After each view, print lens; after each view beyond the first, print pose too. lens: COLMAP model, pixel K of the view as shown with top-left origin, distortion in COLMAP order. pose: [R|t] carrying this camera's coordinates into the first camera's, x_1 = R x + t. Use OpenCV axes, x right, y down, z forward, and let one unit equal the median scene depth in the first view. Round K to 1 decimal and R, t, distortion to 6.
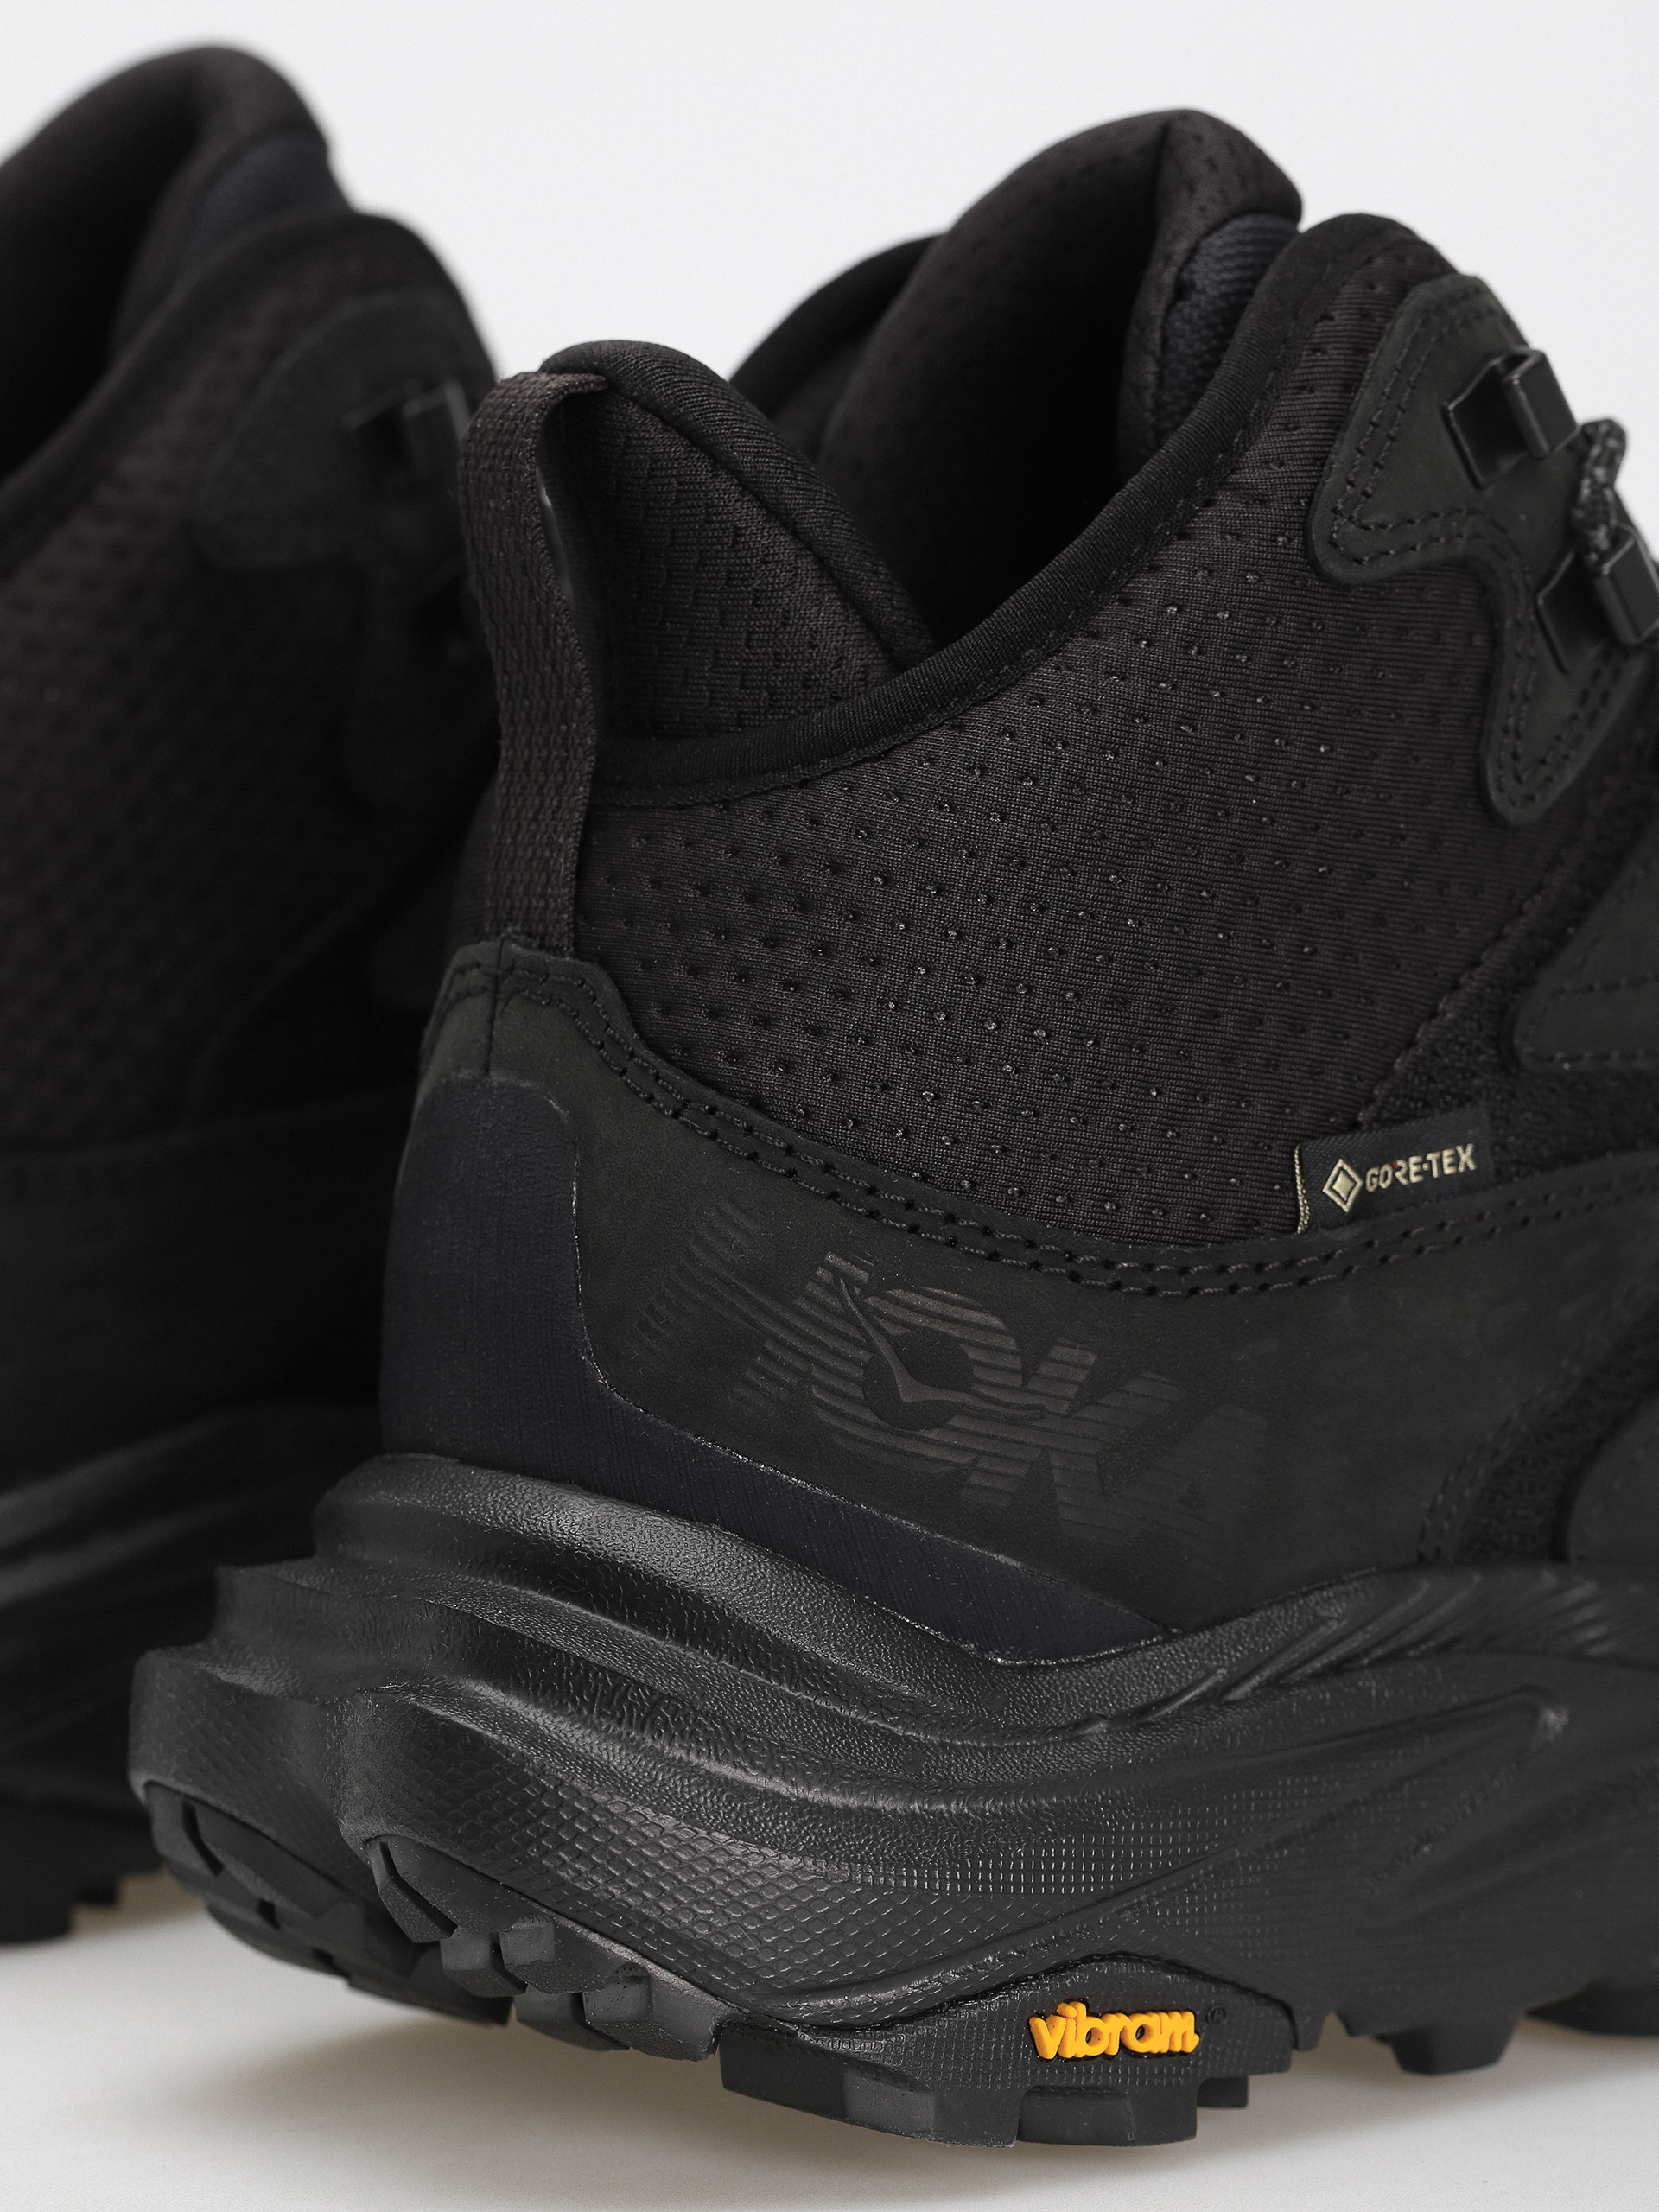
lens RADIAL K [[7929.3, 0, 833.5], [0, 7929.3, 1102.4], [0, 0, 1]] dist [-0.187846, 0.000000]
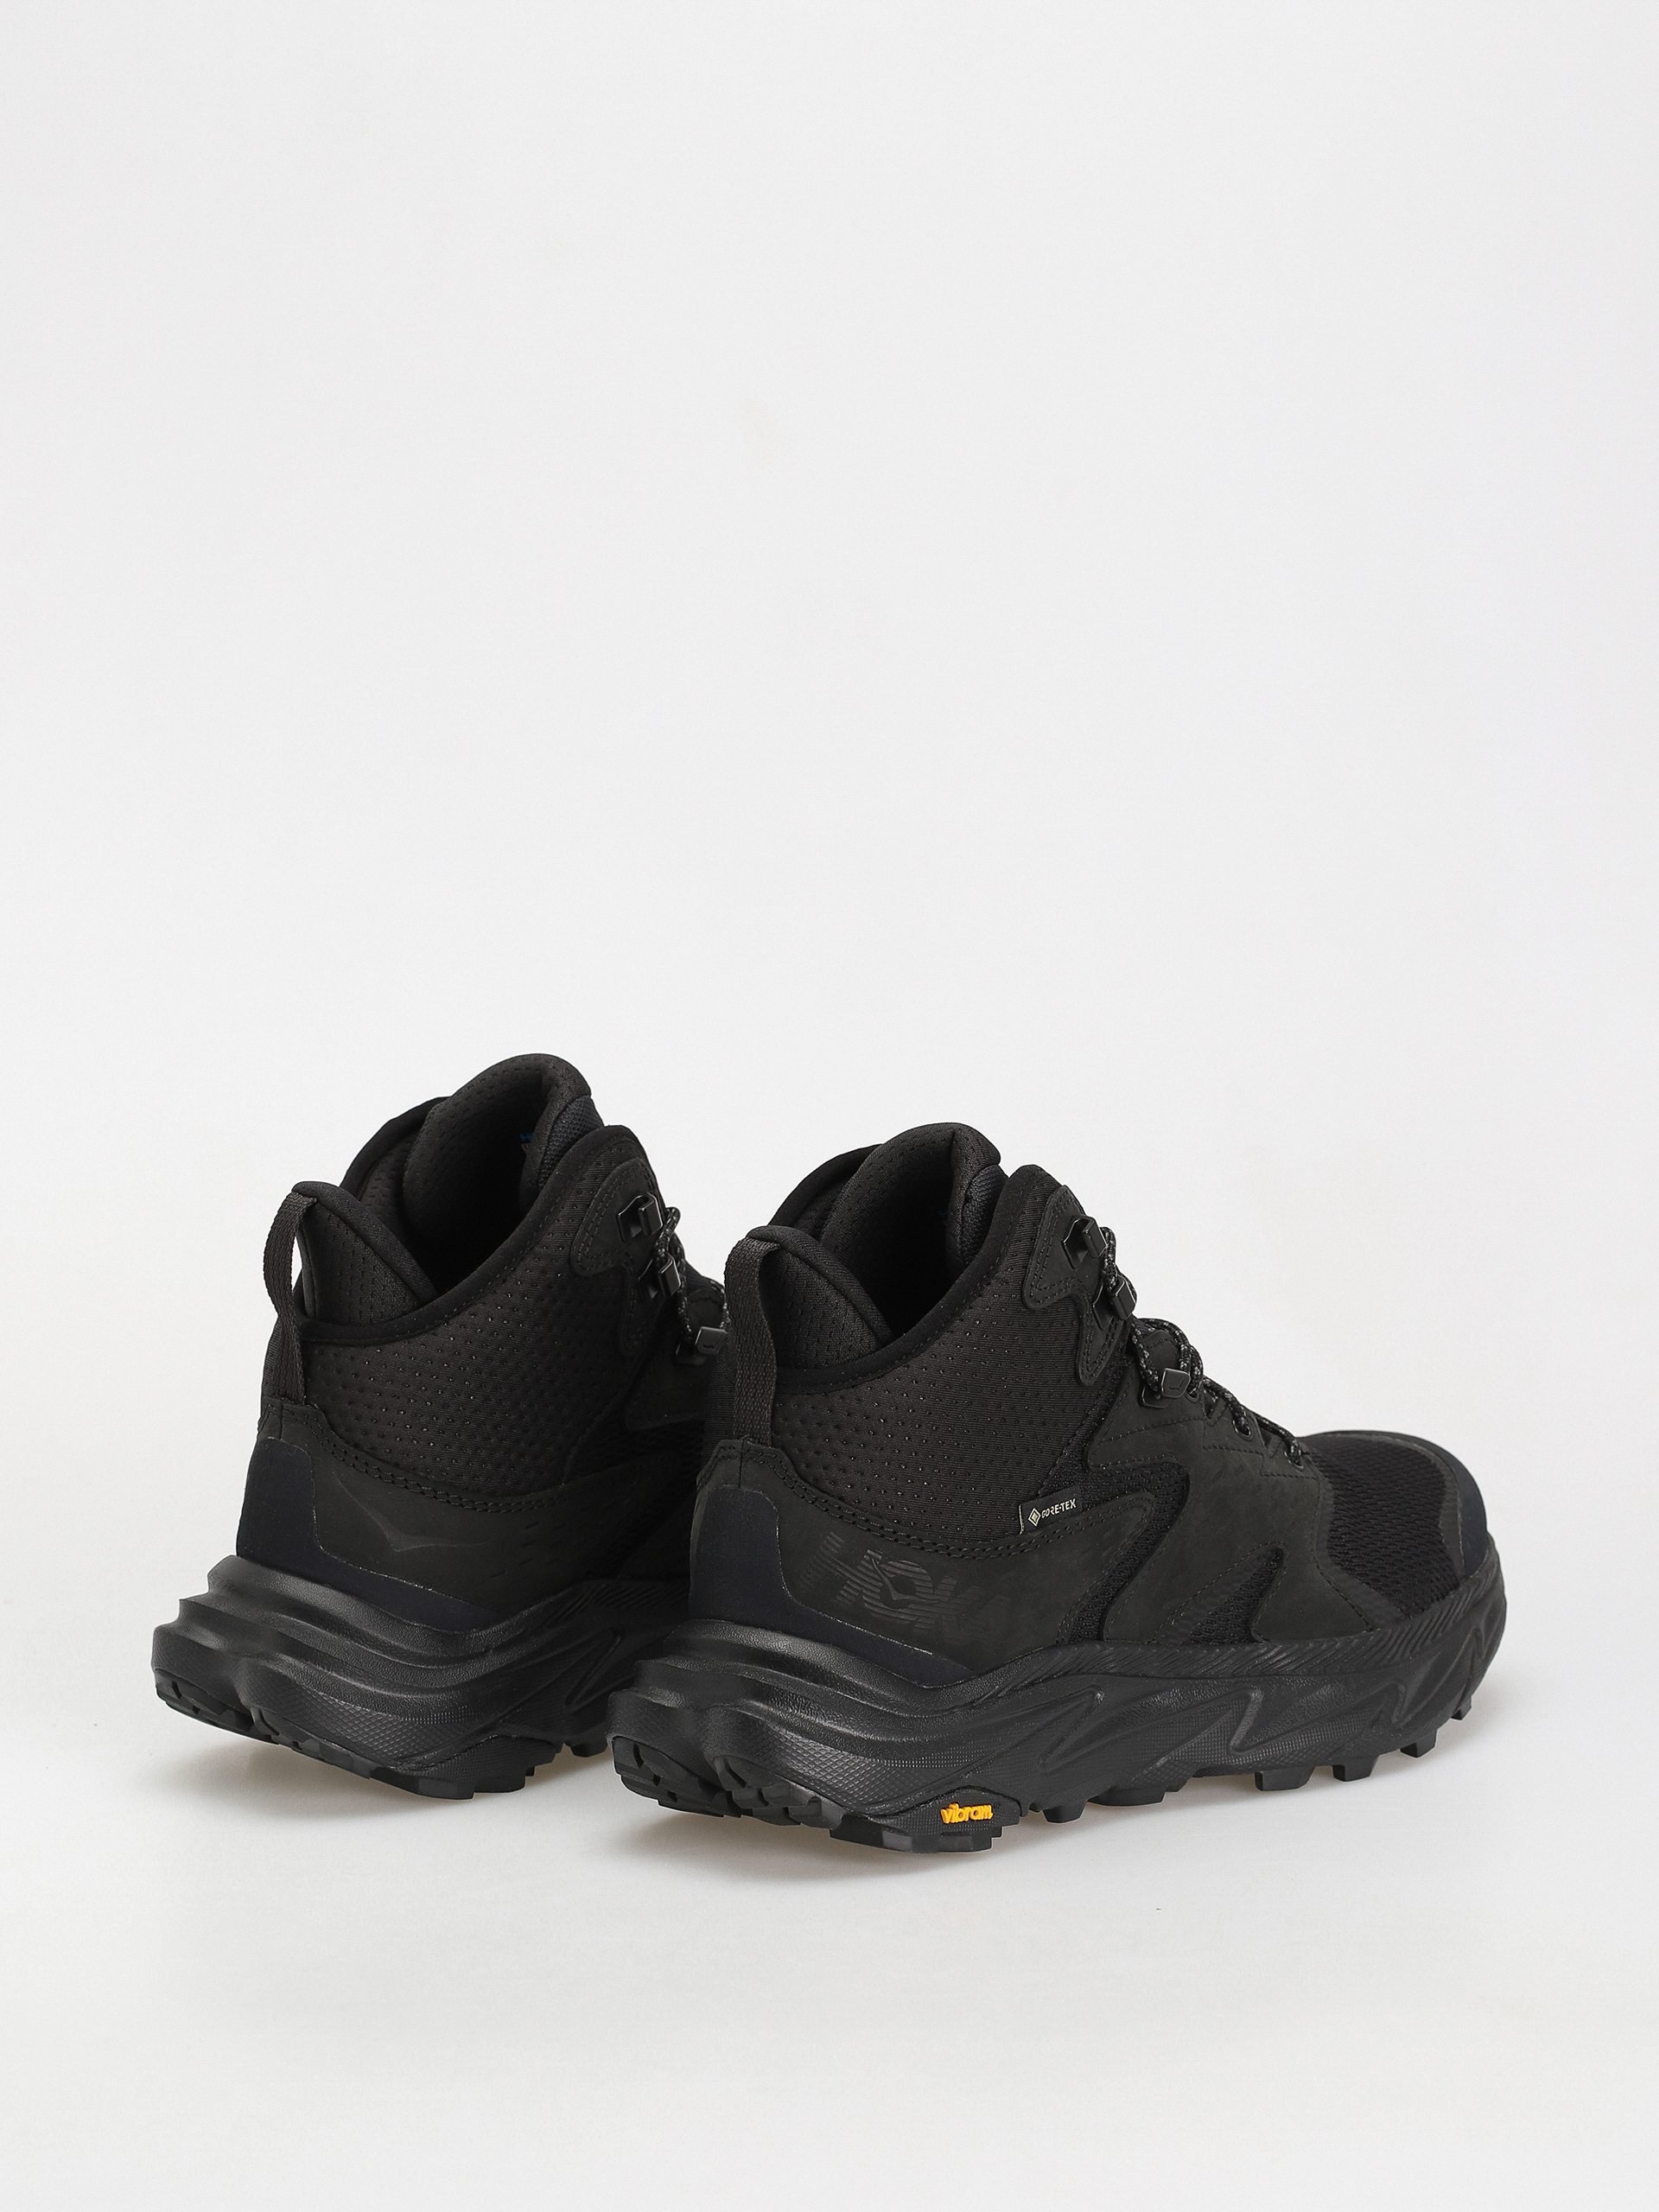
lens RADIAL K [[7929.3, 0, 828.0], [0, 7929.3, 1107.3], [0, 0, 1]] dist [-0.187846, 0.000000]
pose [[0.985406, -0.021471, 0.168864, -0.492444], [0.014601, 0.999018, 0.041822, -0.259641], [-0.169596, -0.038746, 0.984752, -1.815492]]
